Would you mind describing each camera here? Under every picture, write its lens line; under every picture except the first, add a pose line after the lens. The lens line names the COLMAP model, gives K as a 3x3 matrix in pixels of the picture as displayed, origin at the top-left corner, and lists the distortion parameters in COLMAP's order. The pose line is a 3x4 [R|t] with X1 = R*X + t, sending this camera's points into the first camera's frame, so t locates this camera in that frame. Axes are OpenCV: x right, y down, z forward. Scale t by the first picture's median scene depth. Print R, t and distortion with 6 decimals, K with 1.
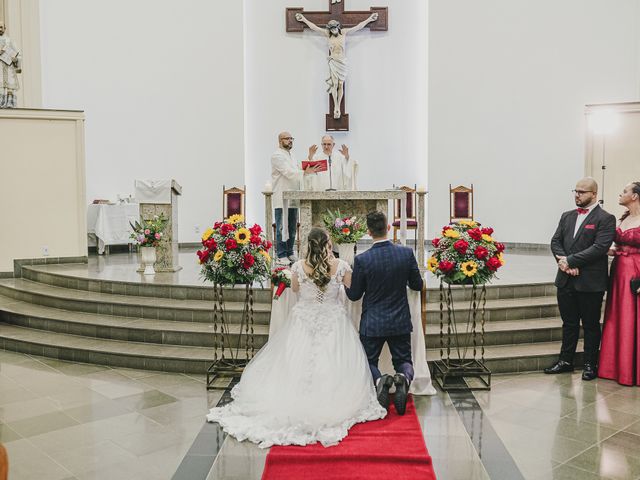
lens RADIAL K [[689.4, 0, 320.4], [0, 689.4, 229.9], [0, 0, 1]] dist [-0.089155, 0.151029]
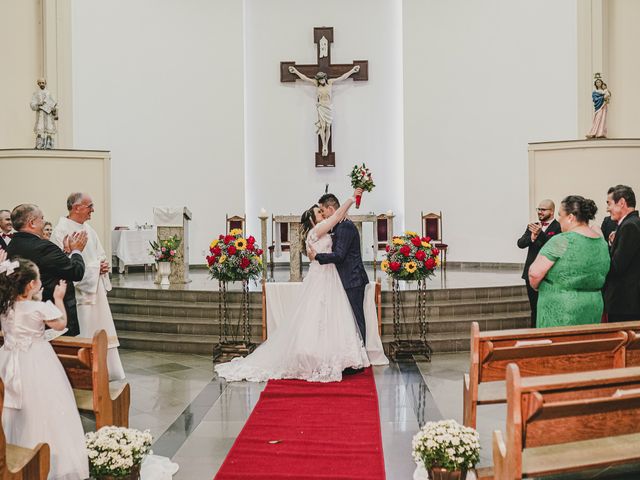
lens RADIAL K [[689.4, 0, 320.4], [0, 689.4, 229.9], [0, 0, 1]] dist [-0.089155, 0.151029]
pose [[0.999968, -0.006370, -0.004791, 0.031168], [0.006097, 0.998466, -0.055037, 0.036621], [0.005134, 0.055006, 0.998473, -0.214341]]
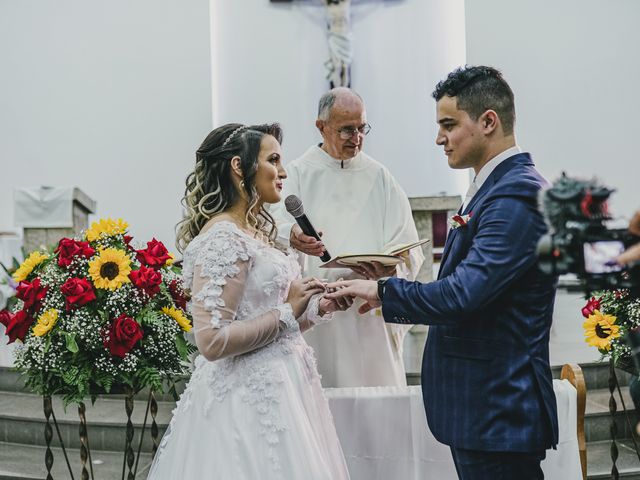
lens RADIAL K [[689.4, 0, 320.4], [0, 689.4, 229.9], [0, 0, 1]] dist [-0.089155, 0.151029]
pose [[0.999690, -0.024483, -0.004501, 0.003686], [0.024136, 0.997554, -0.065595, 0.009729], [0.006096, 0.065466, 0.997836, 0.409377]]
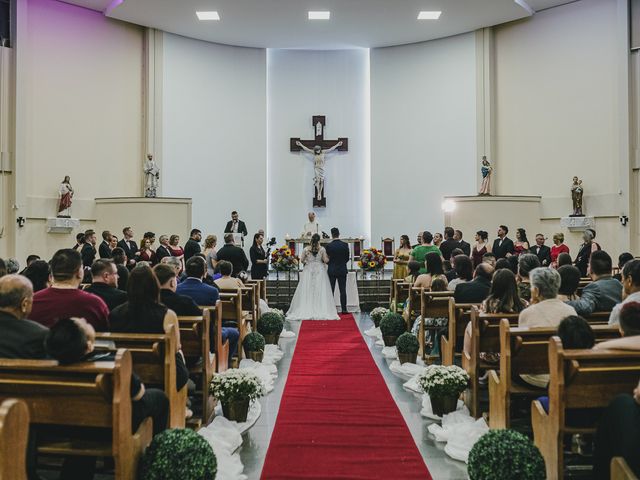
lens RADIAL K [[689.4, 0, 320.4], [0, 689.4, 229.9], [0, 0, 1]] dist [-0.089155, 0.151029]
pose [[0.999262, 0.001362, 0.038376, -0.059609], [0.002105, 0.995924, -0.090174, 0.106675], [-0.038343, 0.090188, 0.995186, -1.100100]]
